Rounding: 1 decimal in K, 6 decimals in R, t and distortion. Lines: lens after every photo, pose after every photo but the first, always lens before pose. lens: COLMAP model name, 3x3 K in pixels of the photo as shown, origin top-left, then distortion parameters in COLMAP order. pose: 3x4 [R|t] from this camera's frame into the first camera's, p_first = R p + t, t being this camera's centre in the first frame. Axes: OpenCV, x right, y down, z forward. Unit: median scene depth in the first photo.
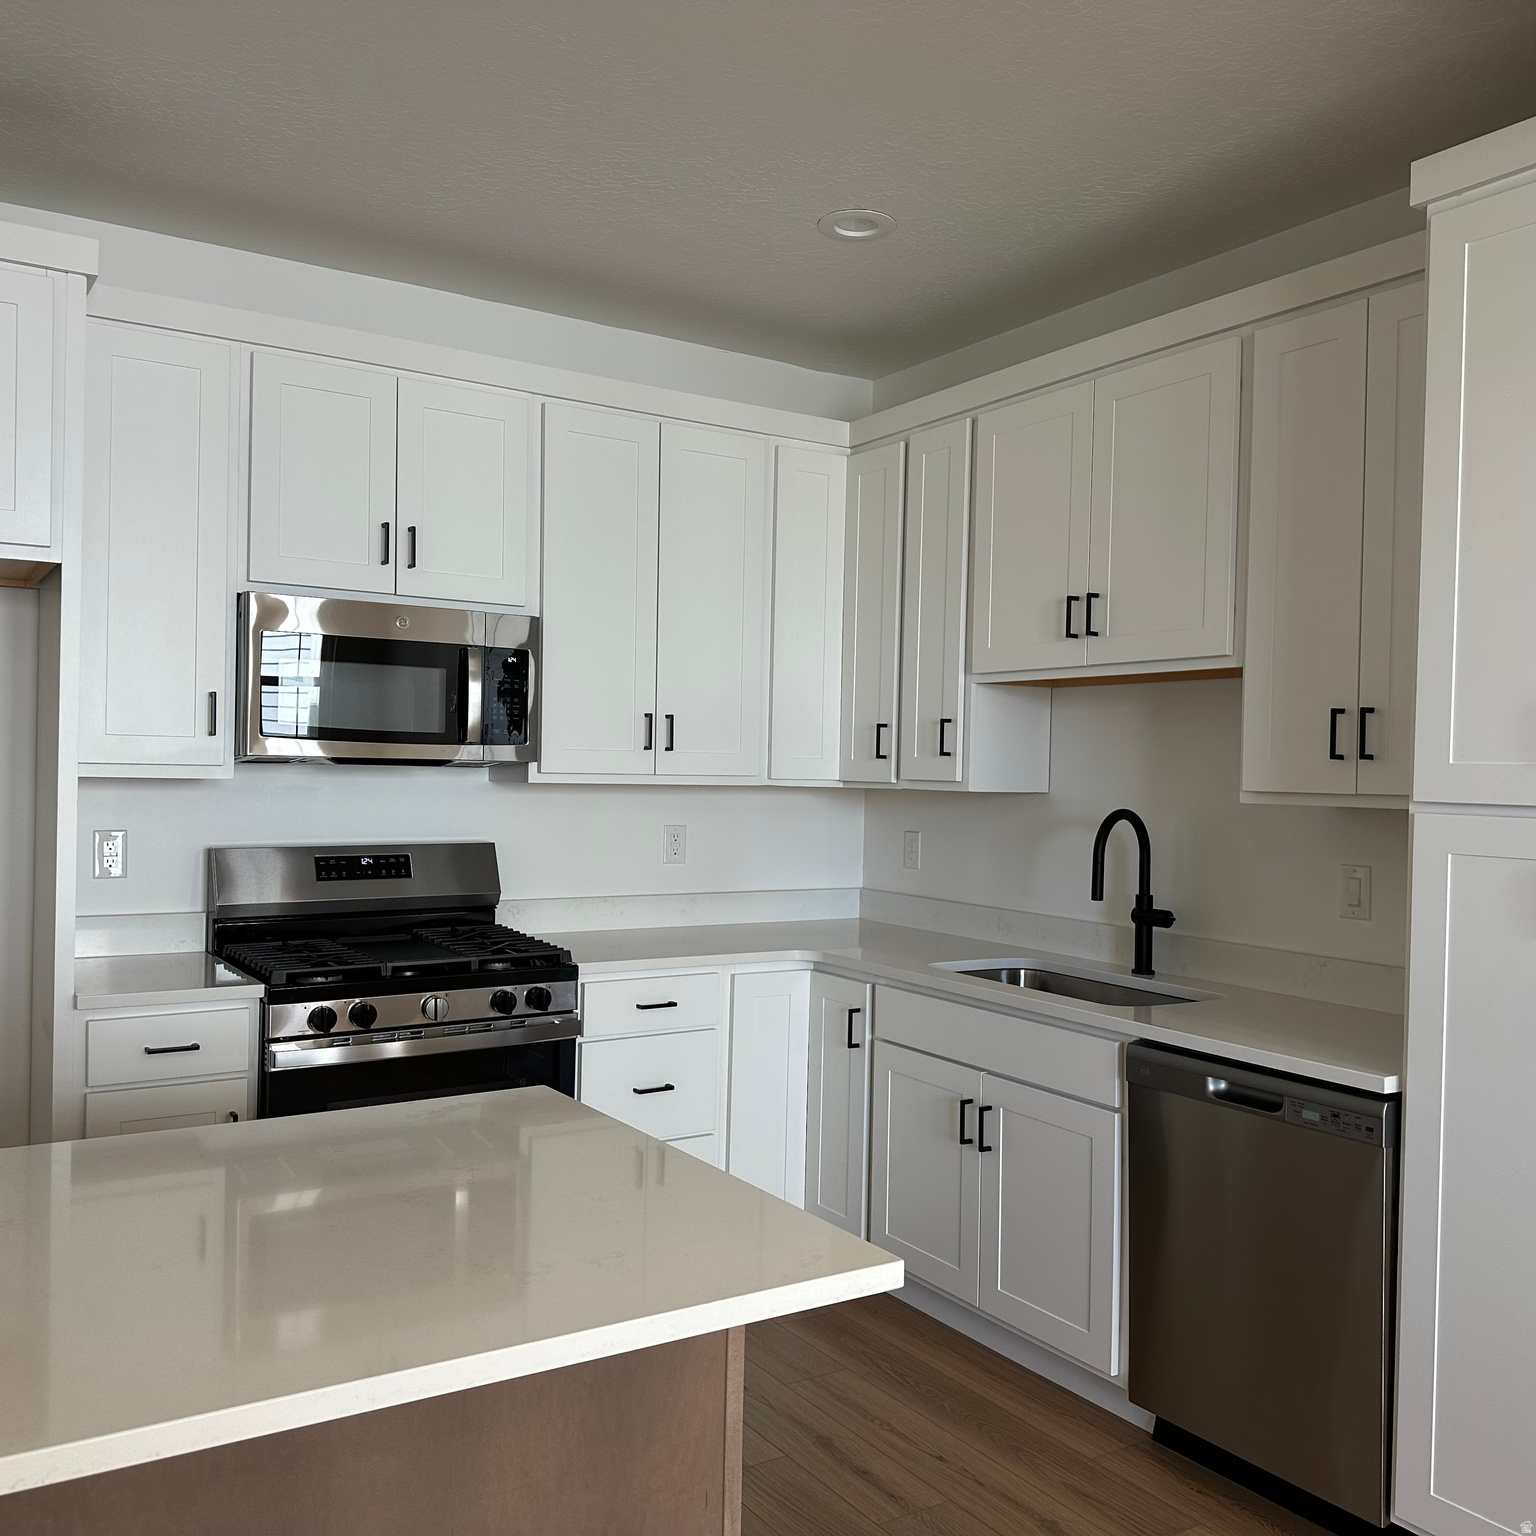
lens RADIAL K [[1414.9, 0, 771.4], [0, 1414.9, 778.2], [0, 0, 1]] dist [0.163455, -0.338116]
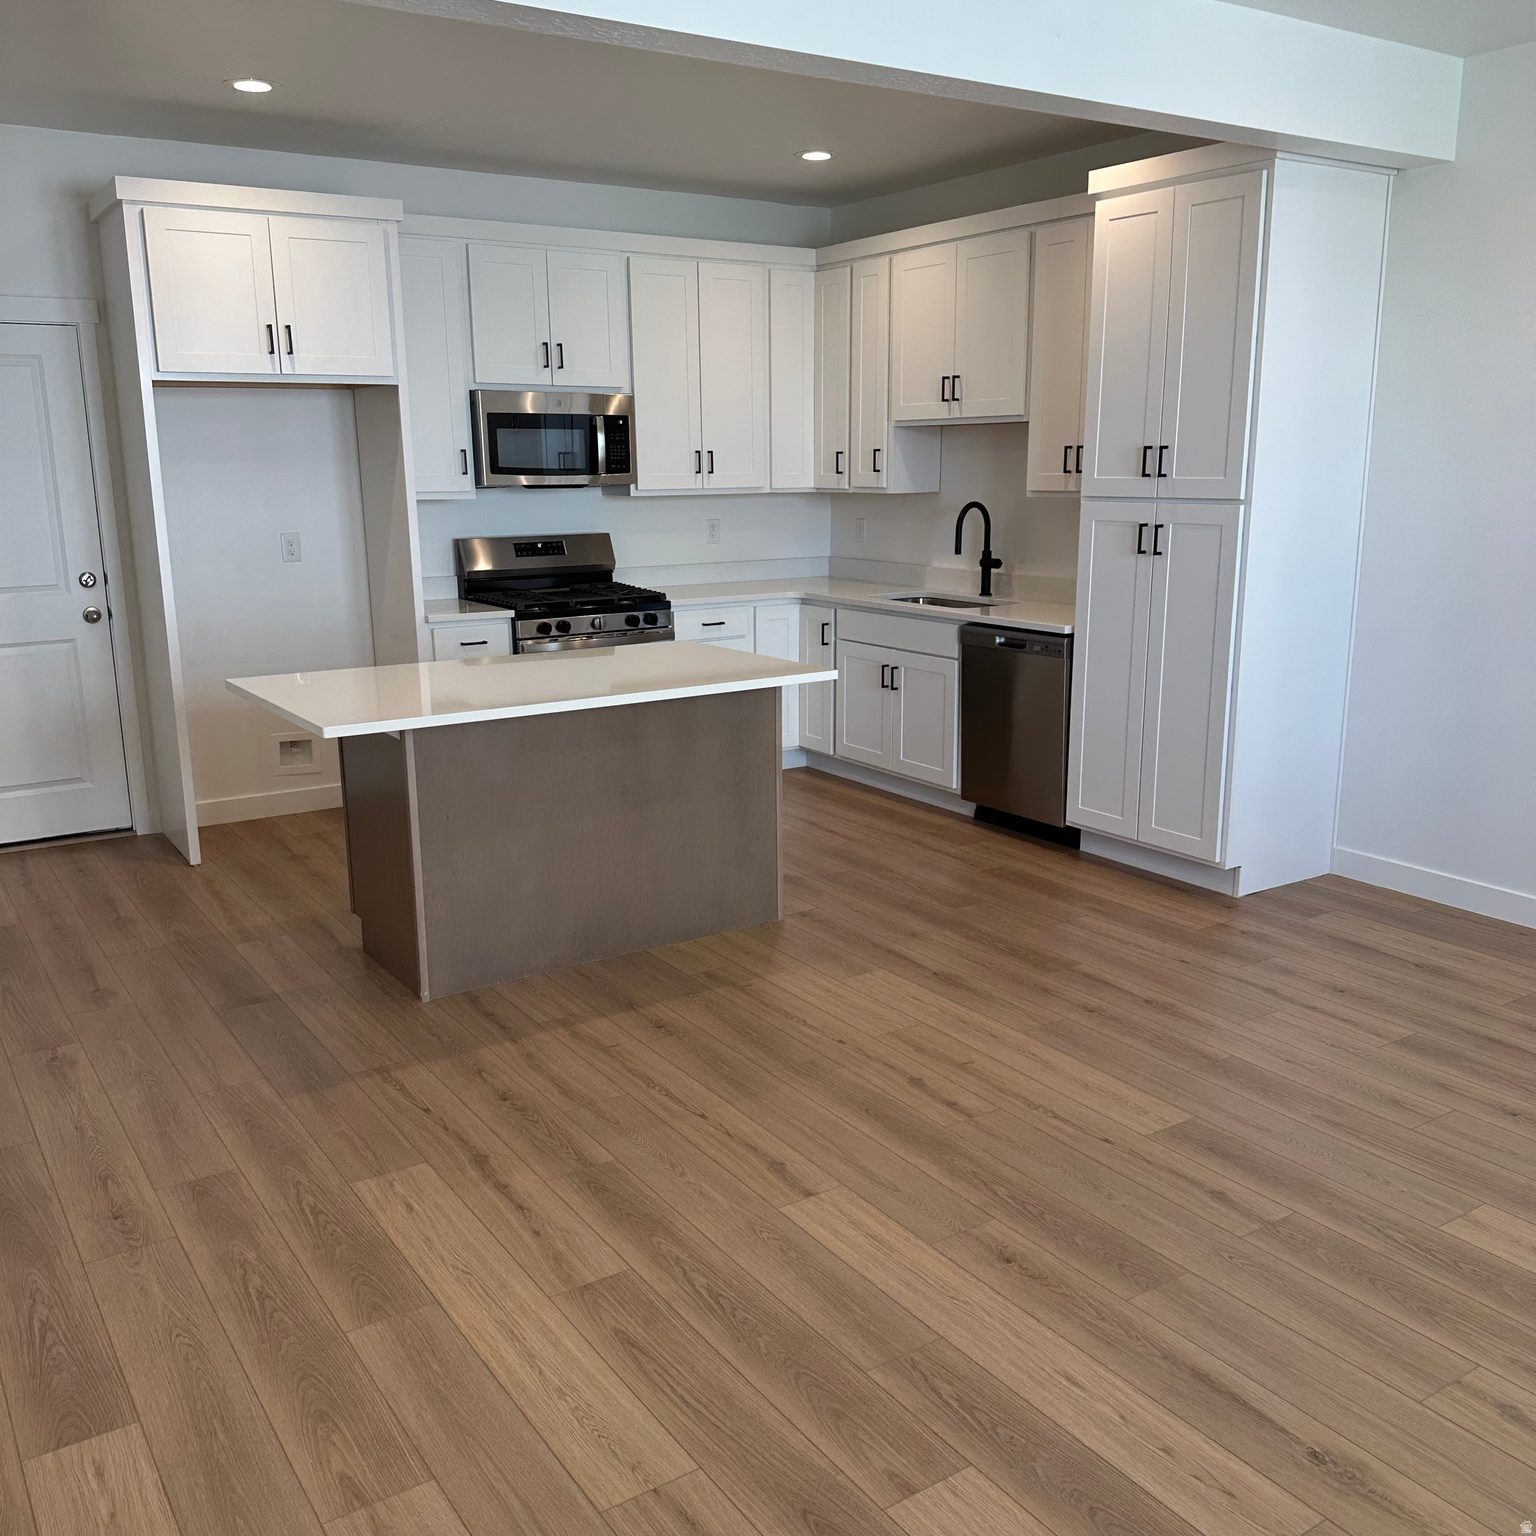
lens RADIAL K [[1414.9, 0, 771.4], [0, 1414.9, 778.2], [0, 0, 1]] dist [0.163455, -0.338116]
pose [[0.999432, -0.032162, 0.010072, -0.032826], [0.029267, 0.976433, 0.213828, -0.028624], [-0.016712, -0.213412, 0.976819, -0.781442]]
